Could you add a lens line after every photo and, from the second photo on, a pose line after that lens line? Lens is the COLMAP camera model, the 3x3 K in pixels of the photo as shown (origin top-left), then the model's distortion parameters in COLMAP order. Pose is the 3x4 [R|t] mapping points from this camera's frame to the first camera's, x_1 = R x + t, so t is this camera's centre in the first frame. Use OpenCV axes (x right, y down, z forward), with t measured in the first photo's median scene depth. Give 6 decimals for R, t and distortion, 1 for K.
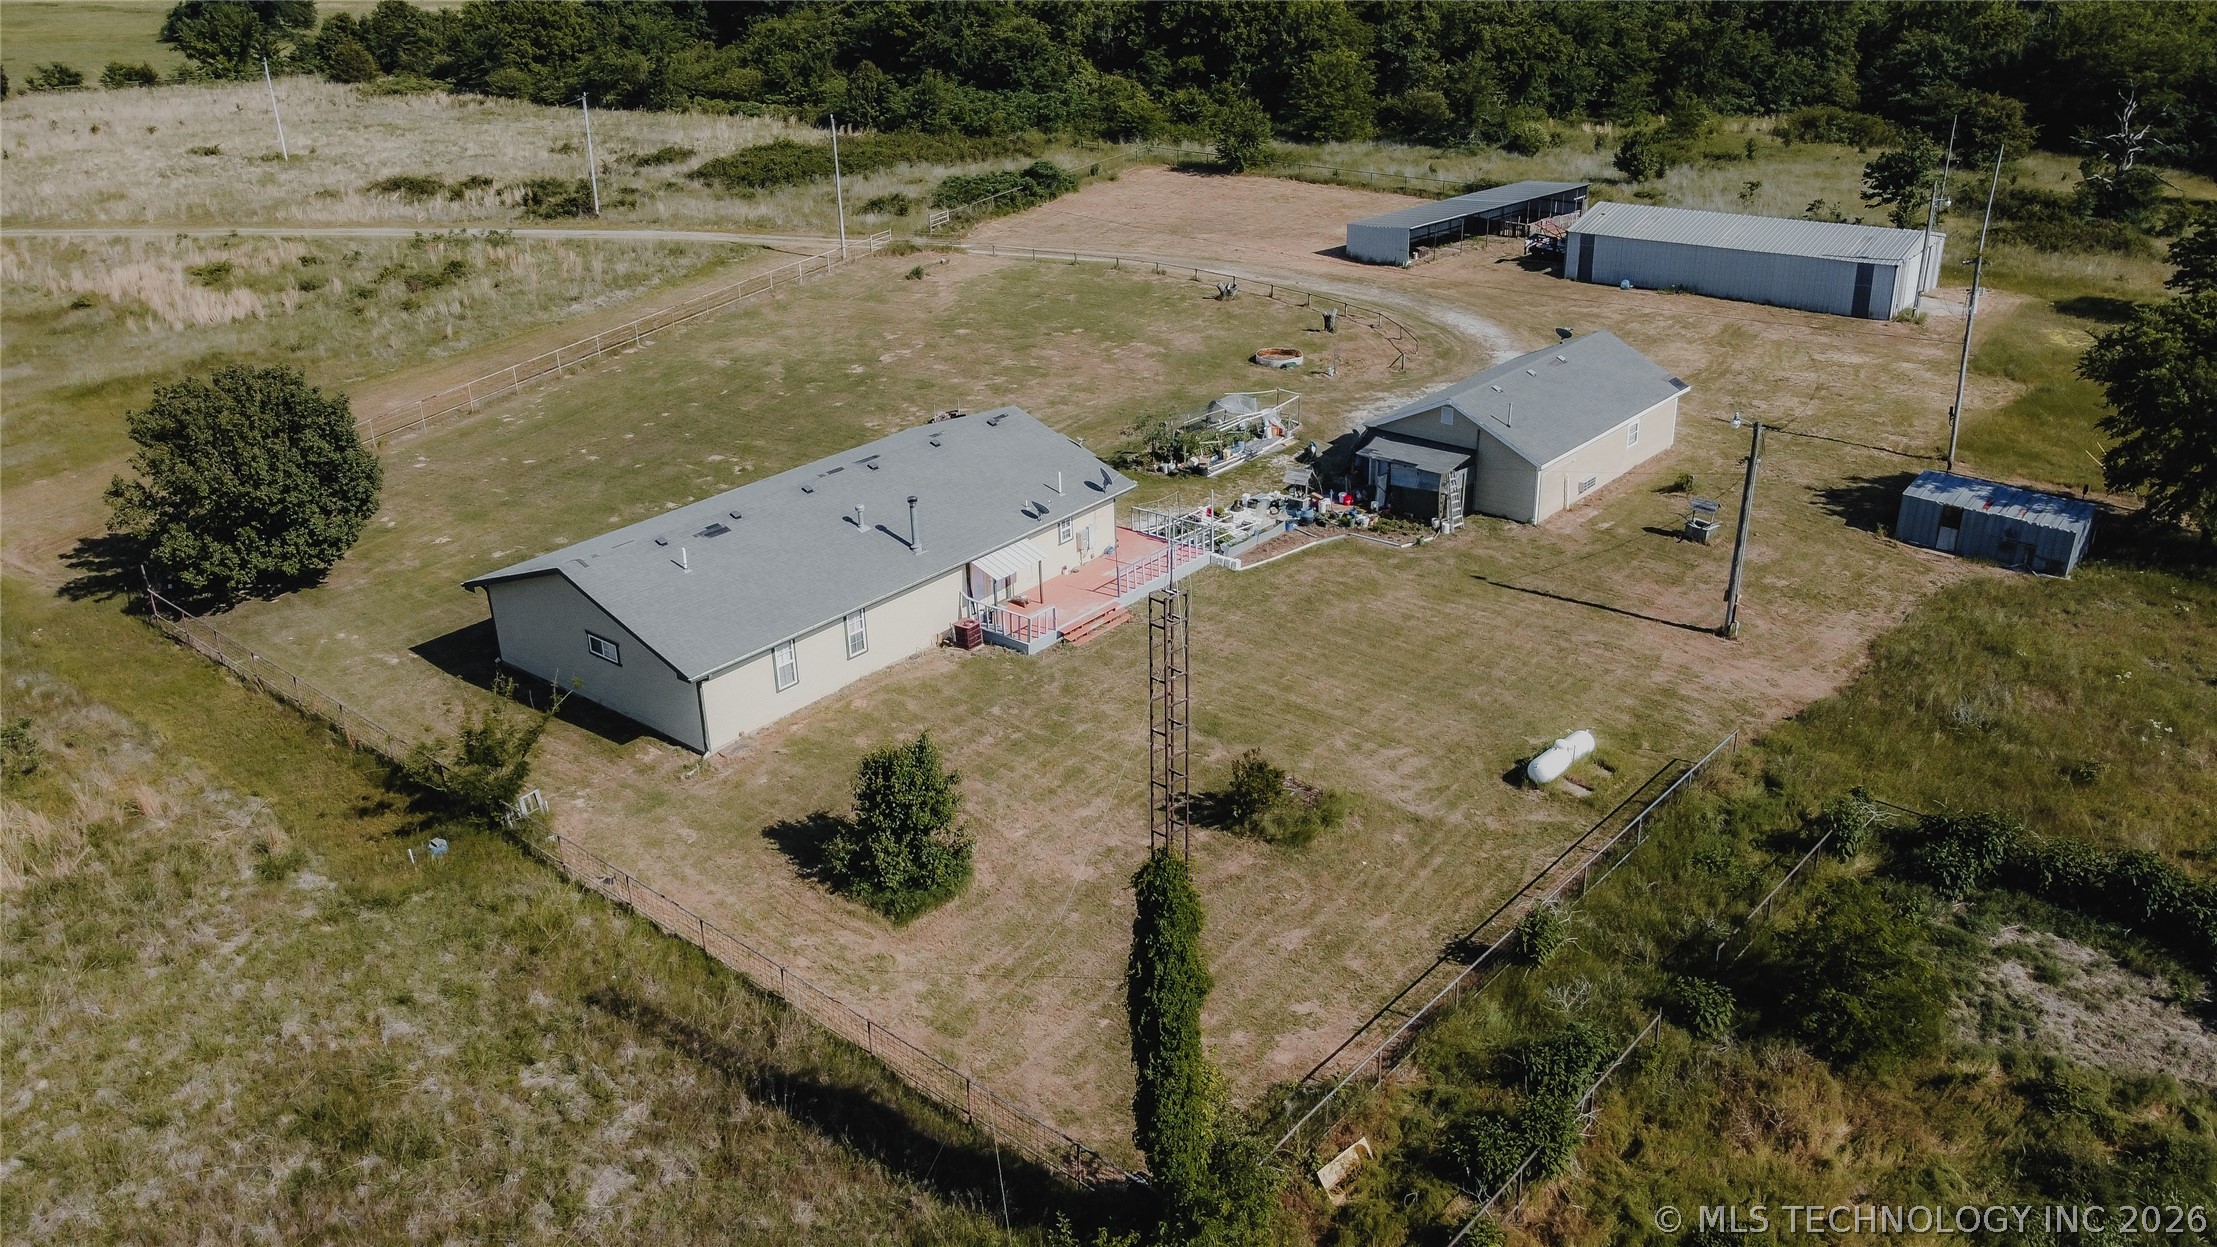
lens RADIAL K [[1671.8, 0, 1108.5], [0, 1671.8, 623.5], [0, 0, 1]] dist [0.002465, 0.000200]
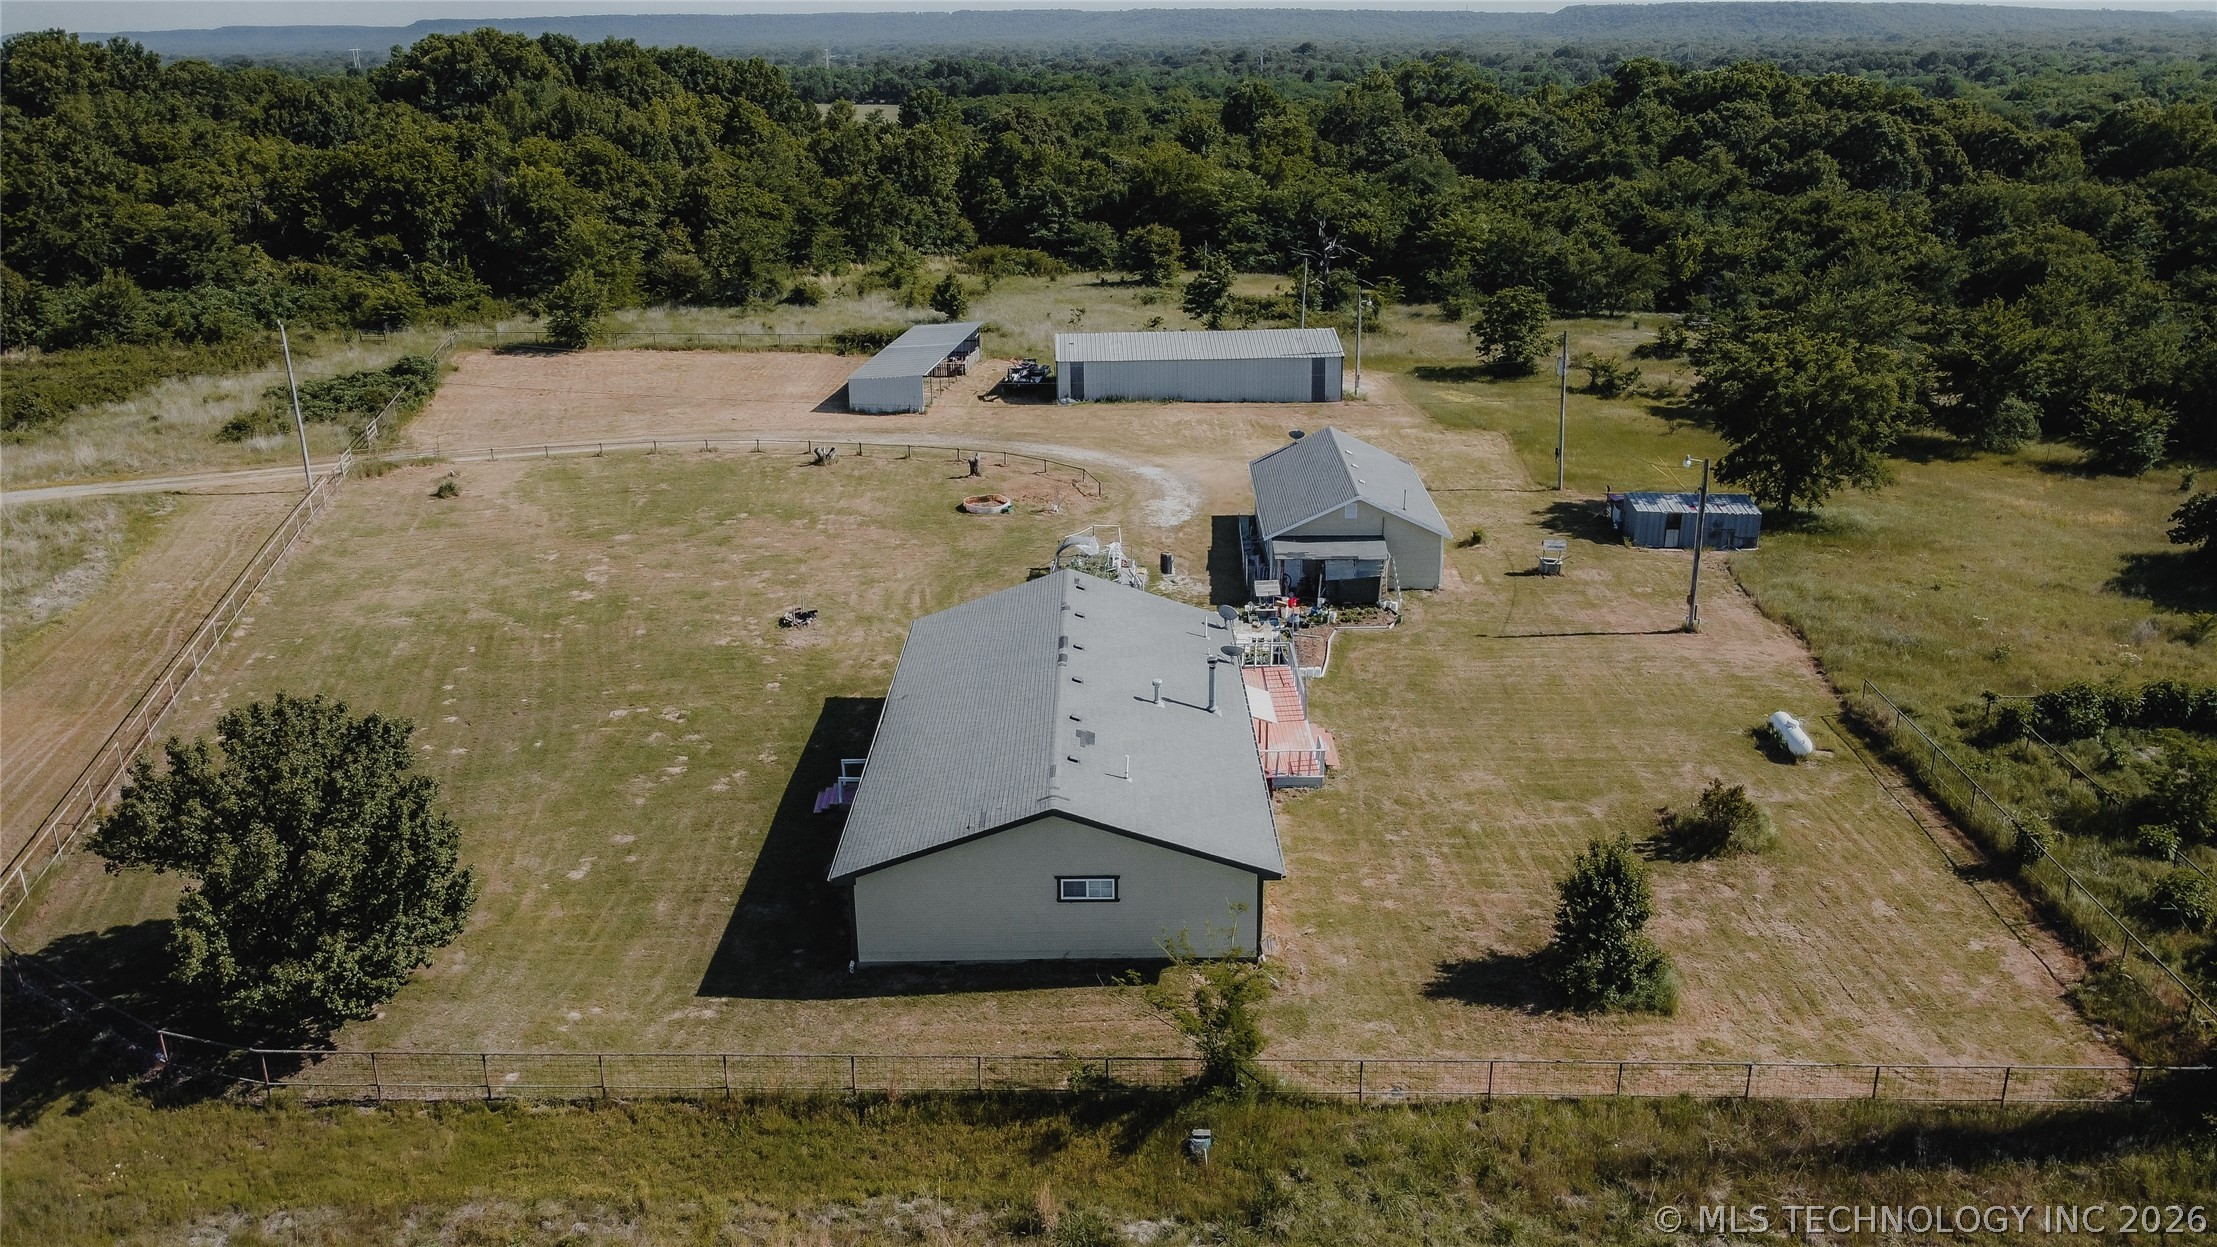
lens RADIAL K [[1675.3, 0, 1117.9], [0, 1675.3, 627.9], [0, 0, 1]] dist [-0.003057, -0.006550]
pose [[0.766548, -0.200181, 0.610189, -0.434276], [0.252873, 0.967499, -0.000269, -0.061650], [-0.590304, 0.154506, 0.792256, 0.152081]]
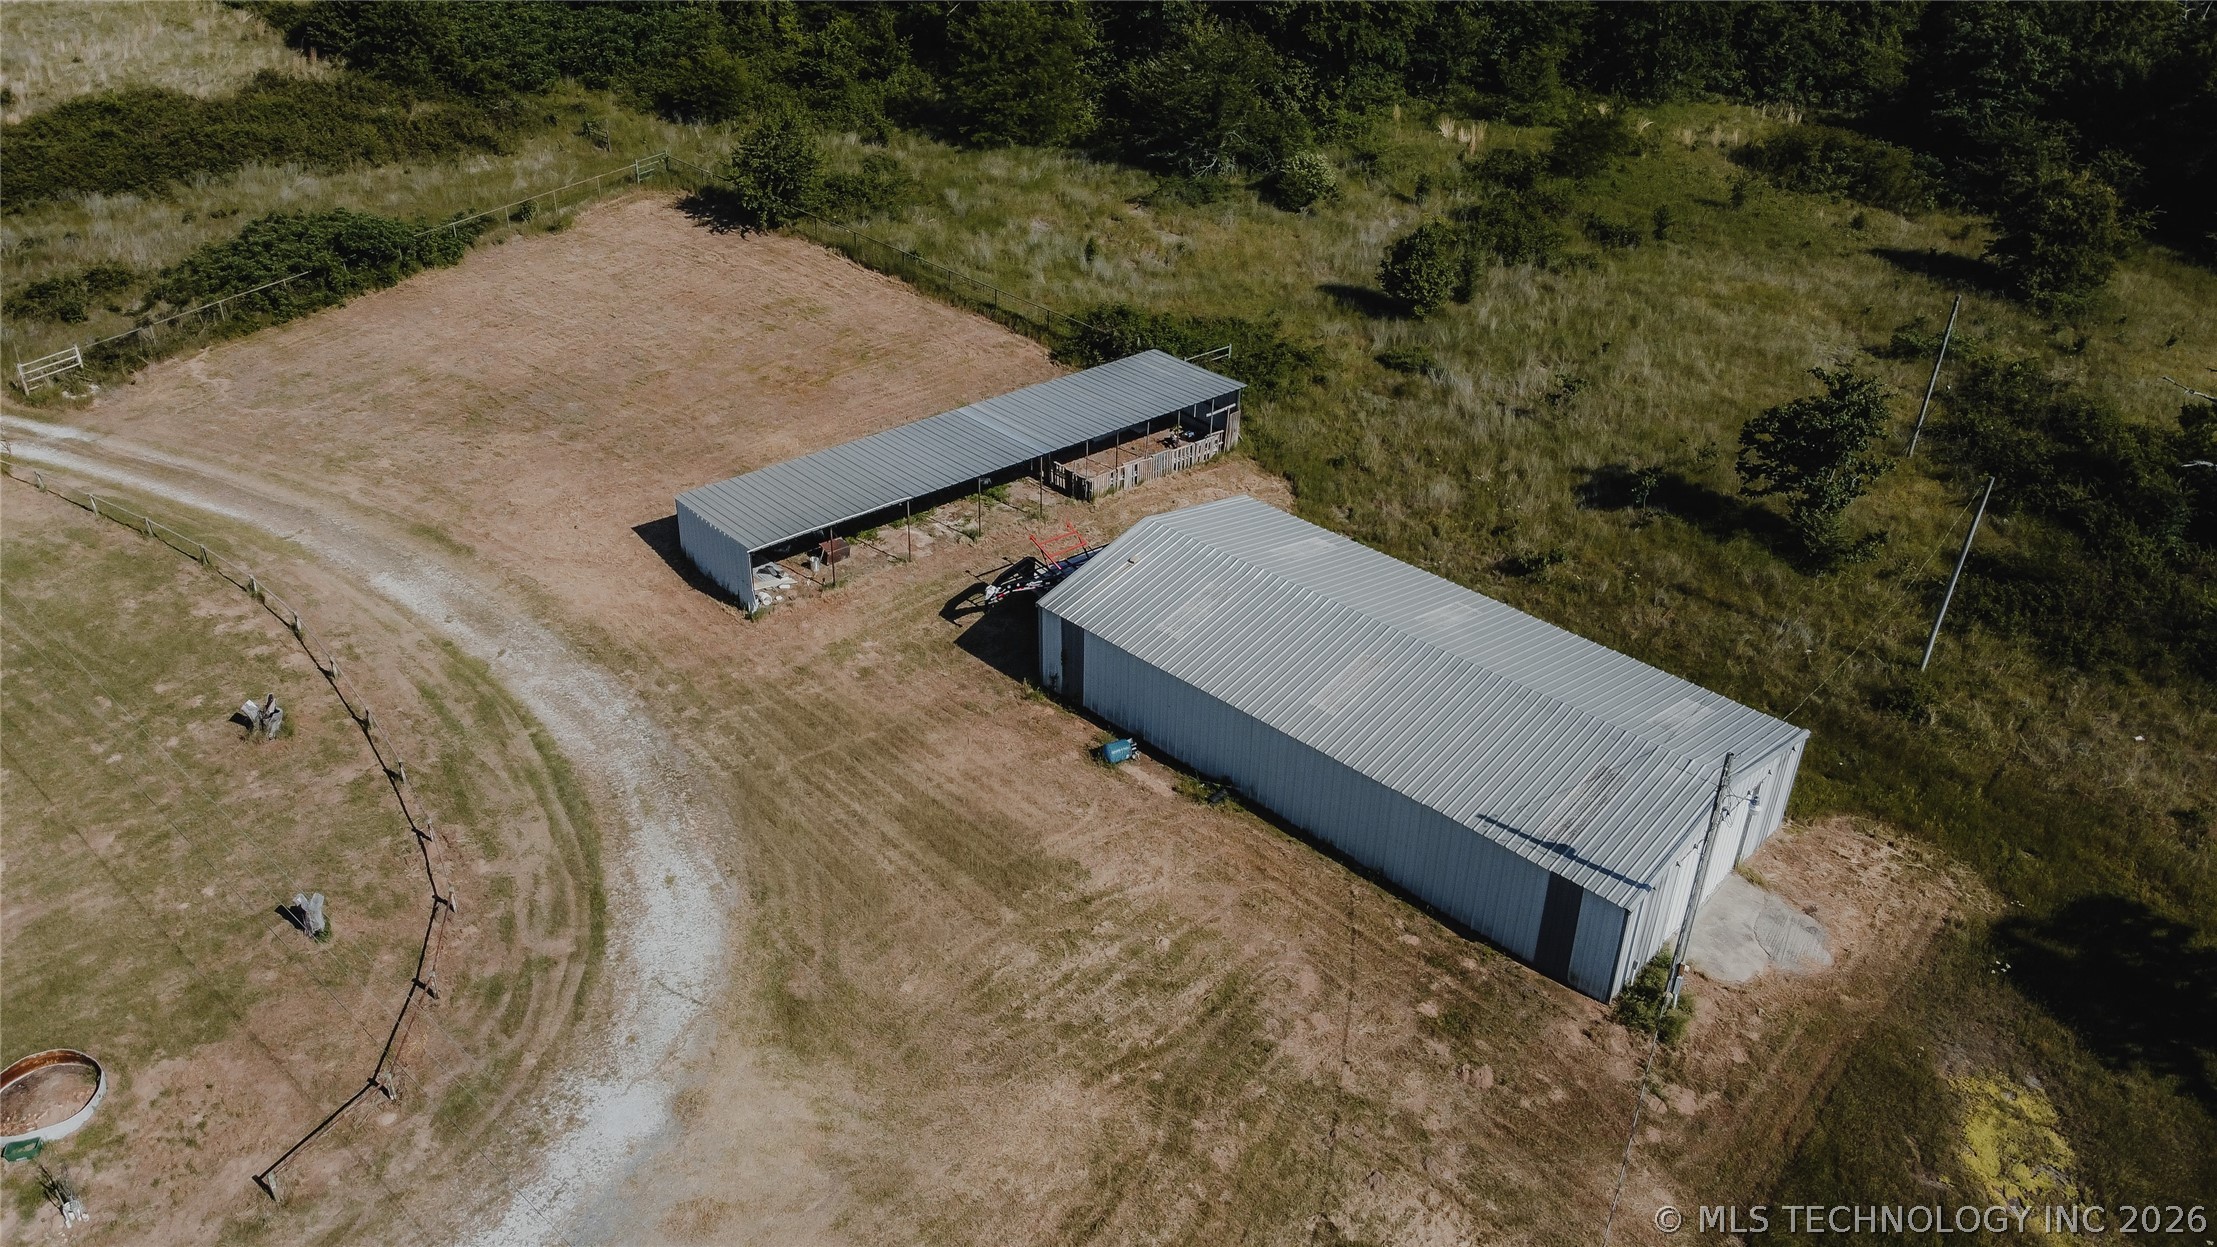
lens RADIAL K [[1675.3, 0, 1117.9], [0, 1675.3, 627.9], [0, 0, 1]] dist [-0.003057, -0.006550]
pose [[0.995863, 0.082157, -0.038828, 0.347377], [-0.075806, 0.986734, 0.143557, -0.328459], [0.050107, -0.140019, 0.988880, 0.574863]]
